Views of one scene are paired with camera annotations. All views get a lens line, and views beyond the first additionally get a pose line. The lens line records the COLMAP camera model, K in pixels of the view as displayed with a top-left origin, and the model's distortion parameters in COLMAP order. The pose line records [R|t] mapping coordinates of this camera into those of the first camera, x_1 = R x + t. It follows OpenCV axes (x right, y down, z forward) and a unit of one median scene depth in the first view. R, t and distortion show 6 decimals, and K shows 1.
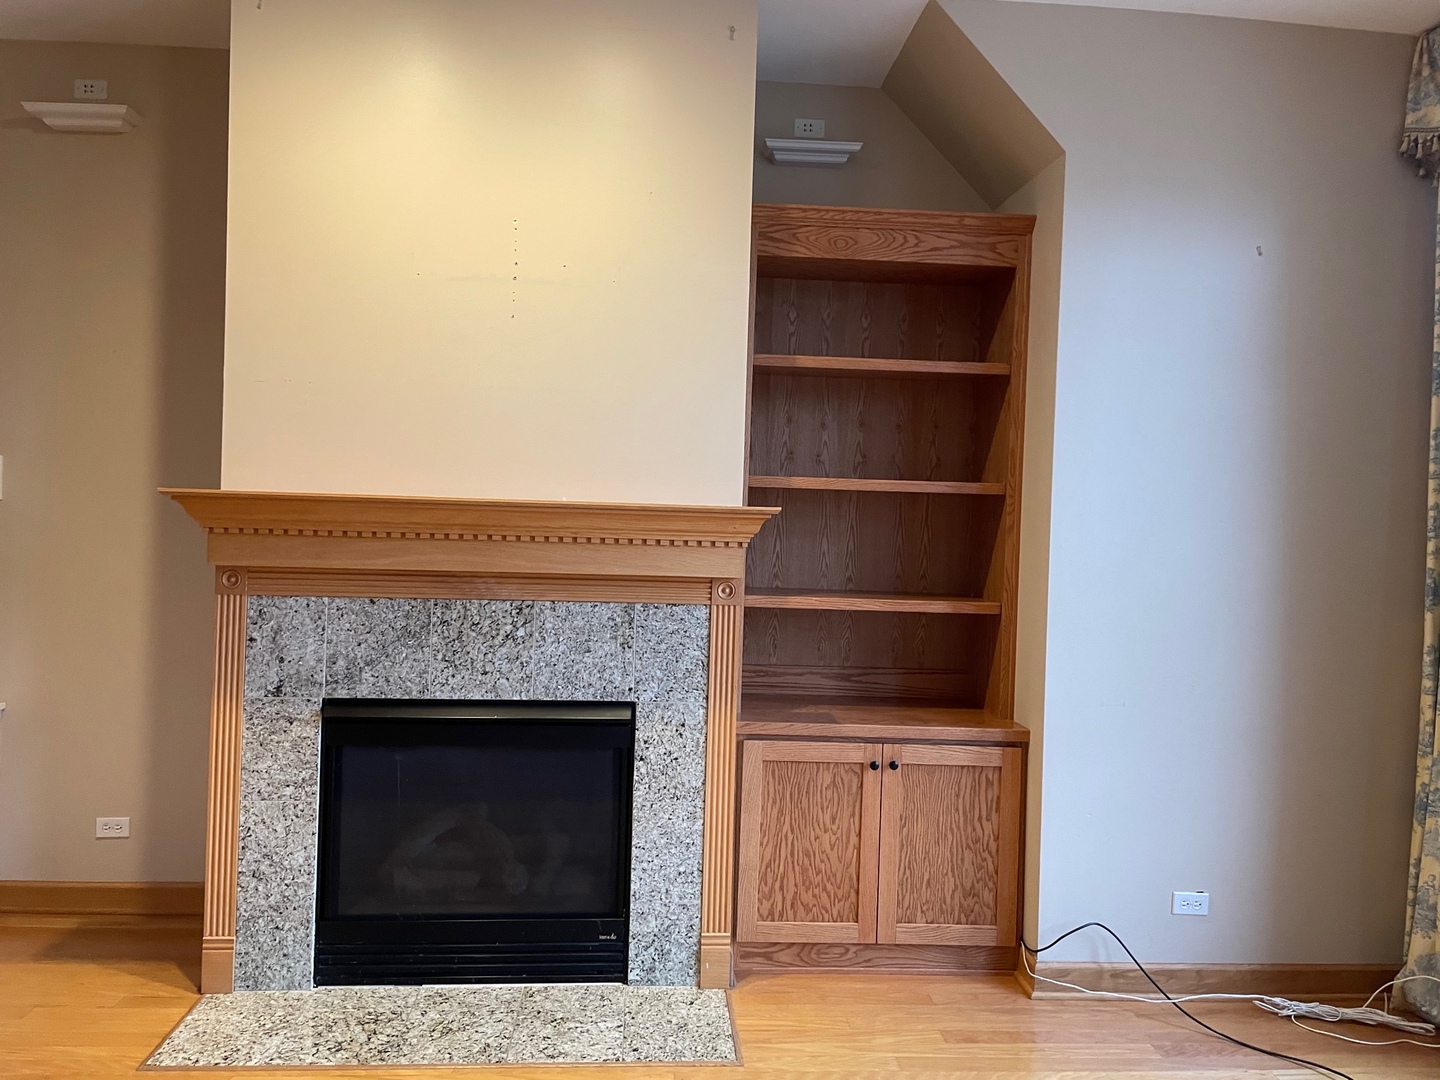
lens RADIAL K [[1097.6, 0, 713.0], [0, 1097.6, 503.3], [0, 0, 1]] dist [0.043833, -0.006039]
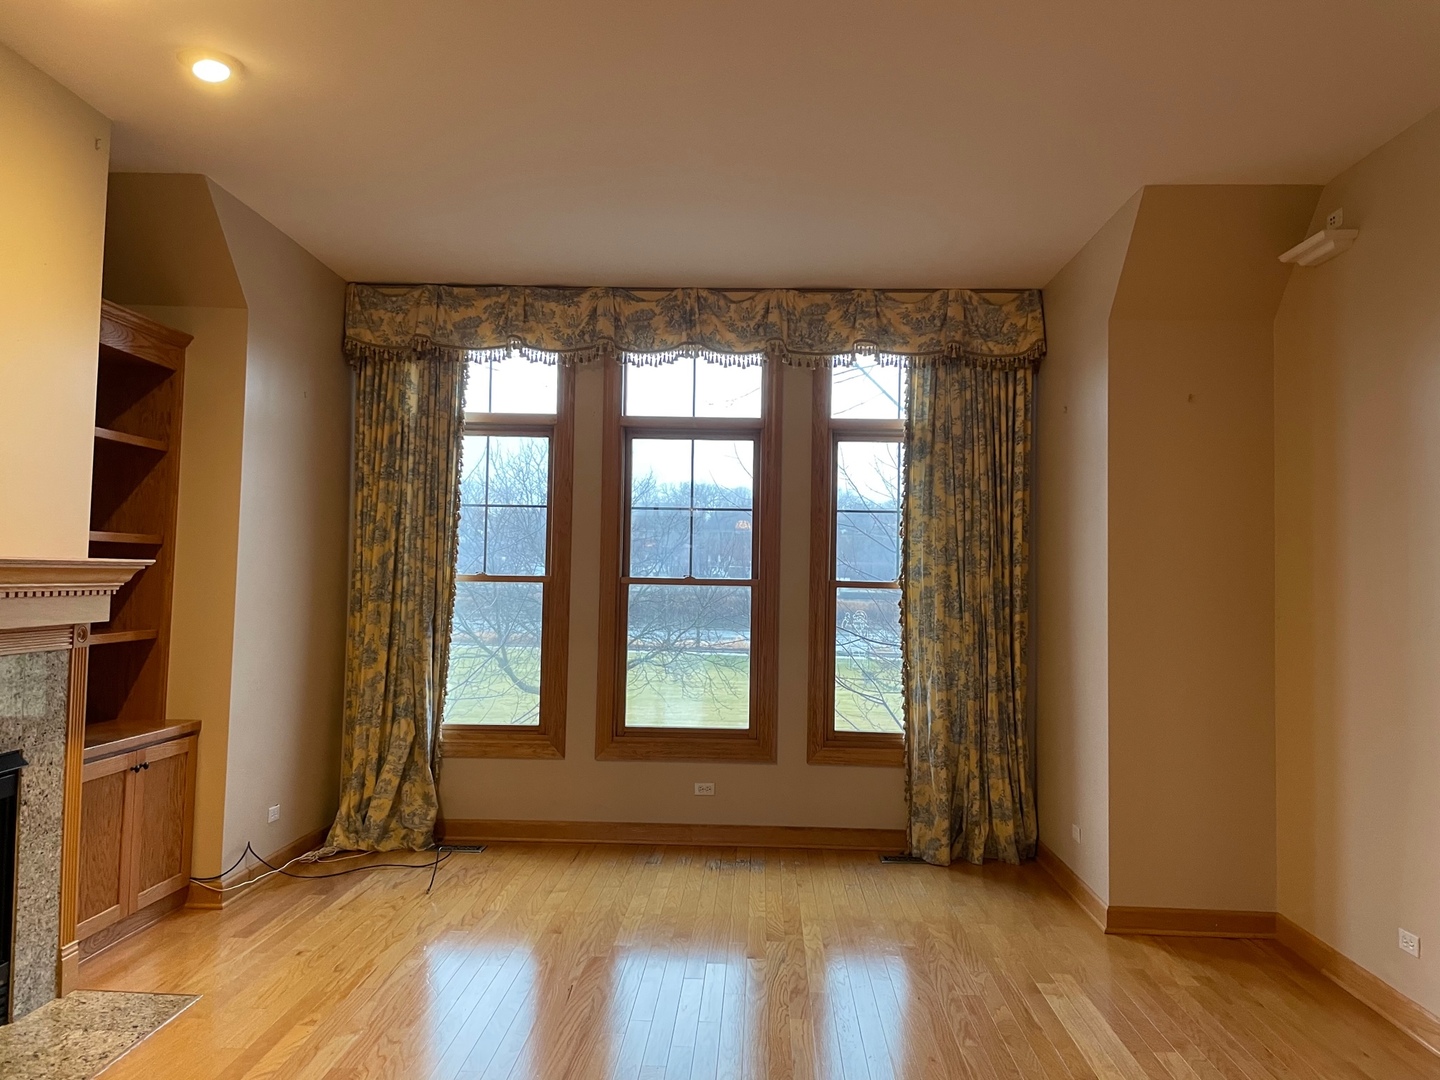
lens RADIAL K [[1085.2, 0, 721.9], [0, 1085.2, 538.5], [0, 0, 1]] dist [-0.032890, 0.001117]
pose [[0.104925, 0.004969, 0.994468, -0.998238], [-0.018196, 0.999830, -0.003075, -0.025919], [-0.994314, -0.017773, 0.104997, 0.244926]]
